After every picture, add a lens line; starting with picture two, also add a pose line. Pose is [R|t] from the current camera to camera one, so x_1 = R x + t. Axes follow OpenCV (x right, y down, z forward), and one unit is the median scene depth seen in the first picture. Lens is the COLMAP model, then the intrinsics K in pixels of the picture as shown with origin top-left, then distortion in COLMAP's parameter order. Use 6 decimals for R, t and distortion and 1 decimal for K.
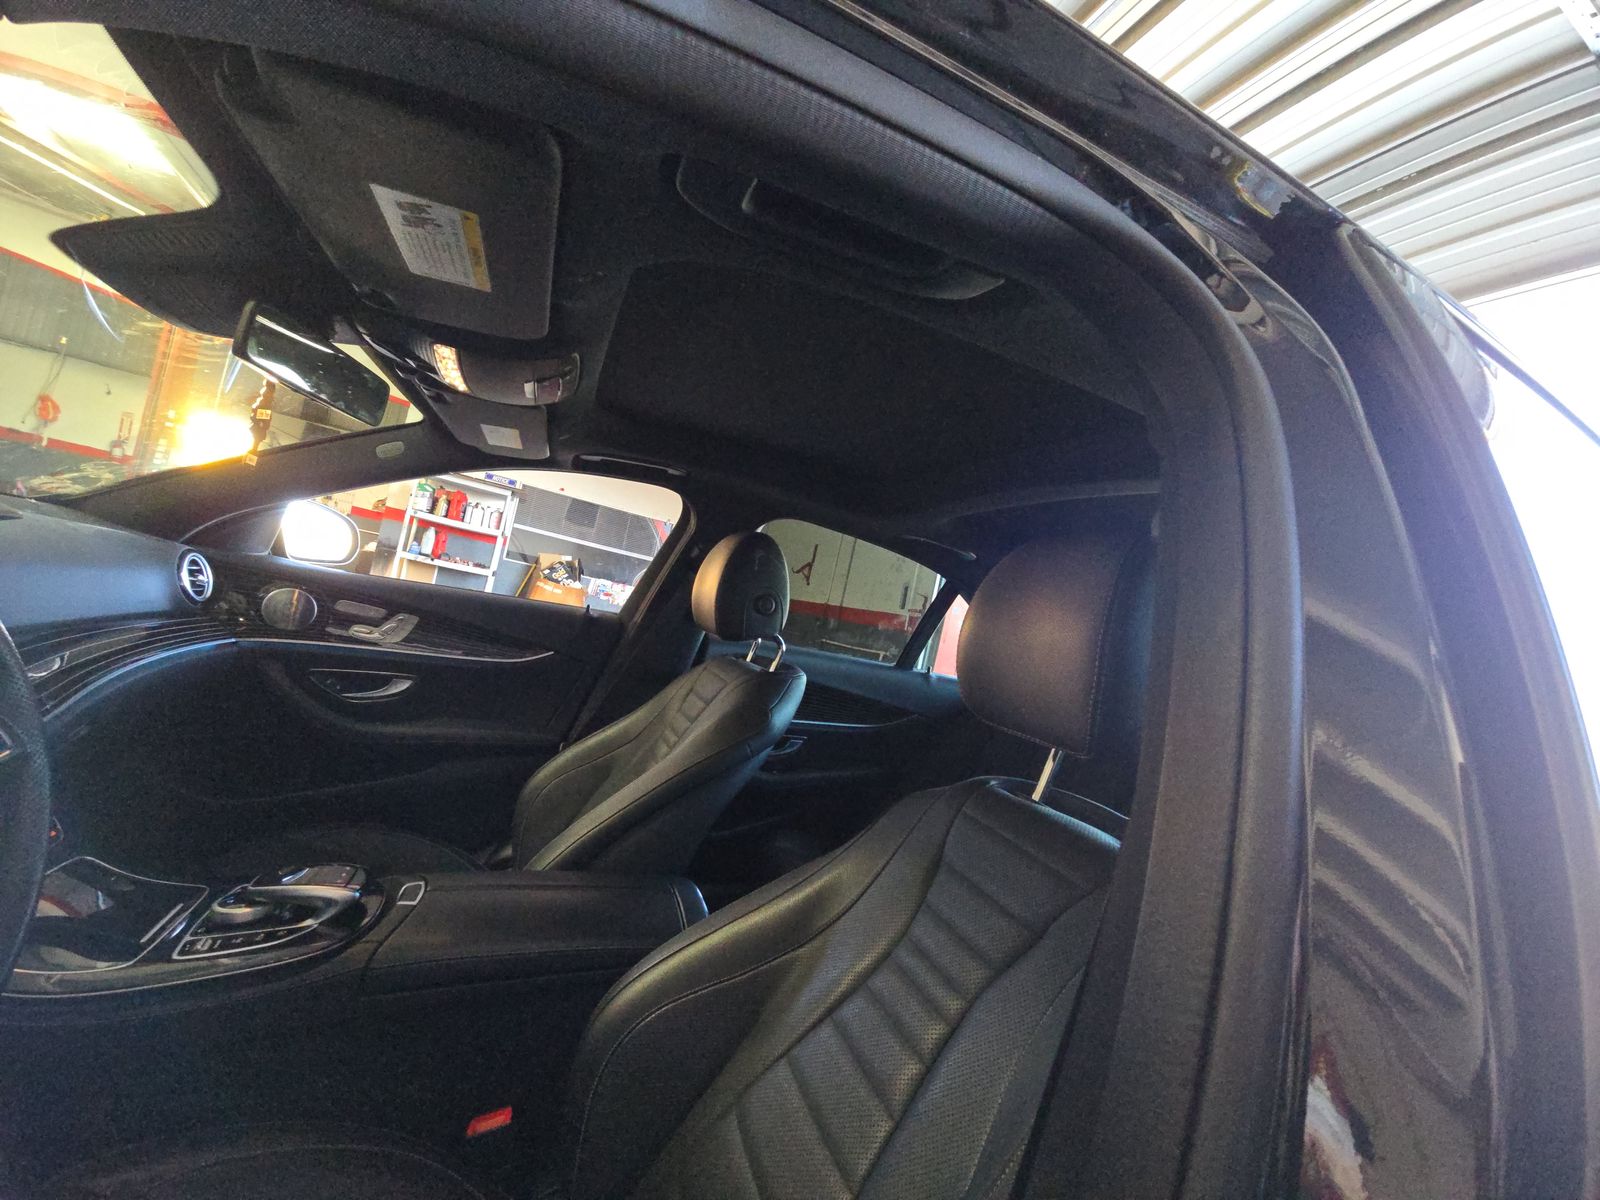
lens RADIAL K [[640.1, 0, 807.0], [0, 640.1, 606.7], [0, 0, 1]] dist [-0.001610, -0.000160]
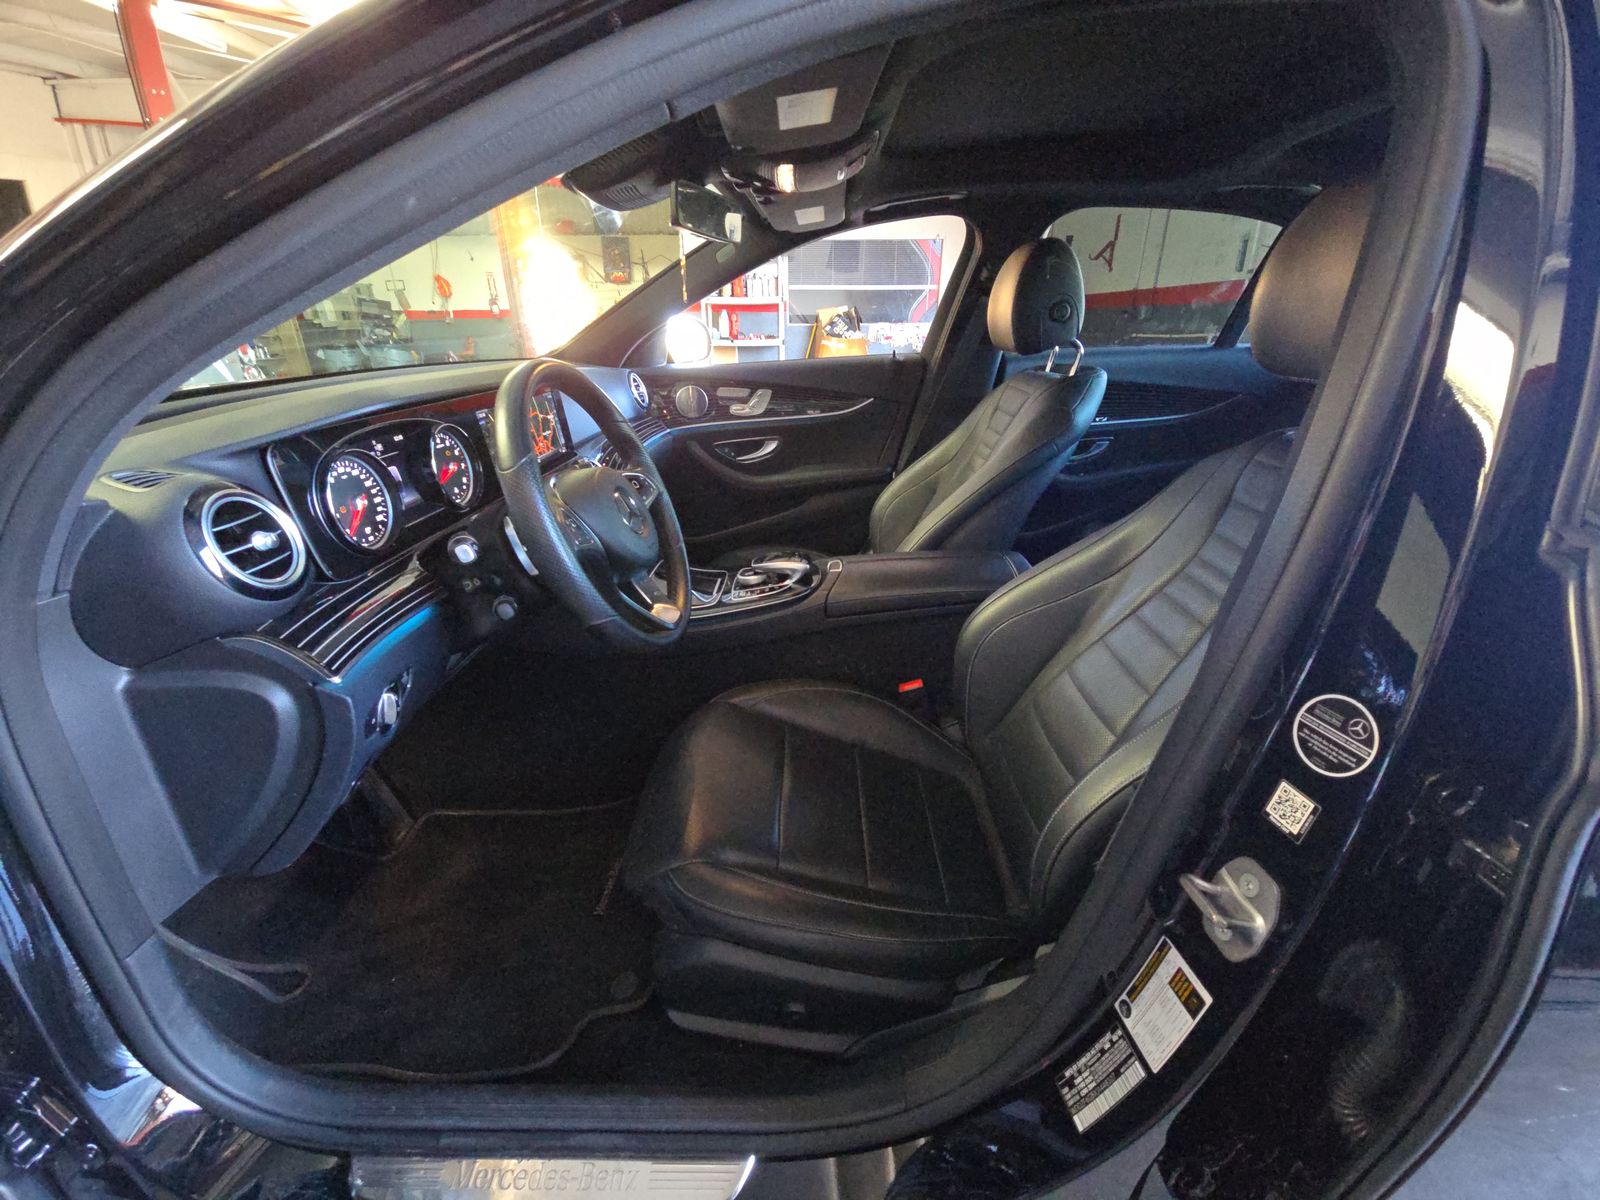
lens RADIAL K [[640.1, 0, 807.0], [0, 640.1, 606.7], [0, 0, 1]] dist [-0.001610, -0.000160]
pose [[0.892647, -0.044992, -0.448505, 0.012119], [0.216480, 0.915537, 0.339010, -0.005026], [0.395370, -0.399709, 0.826992, -0.207078]]
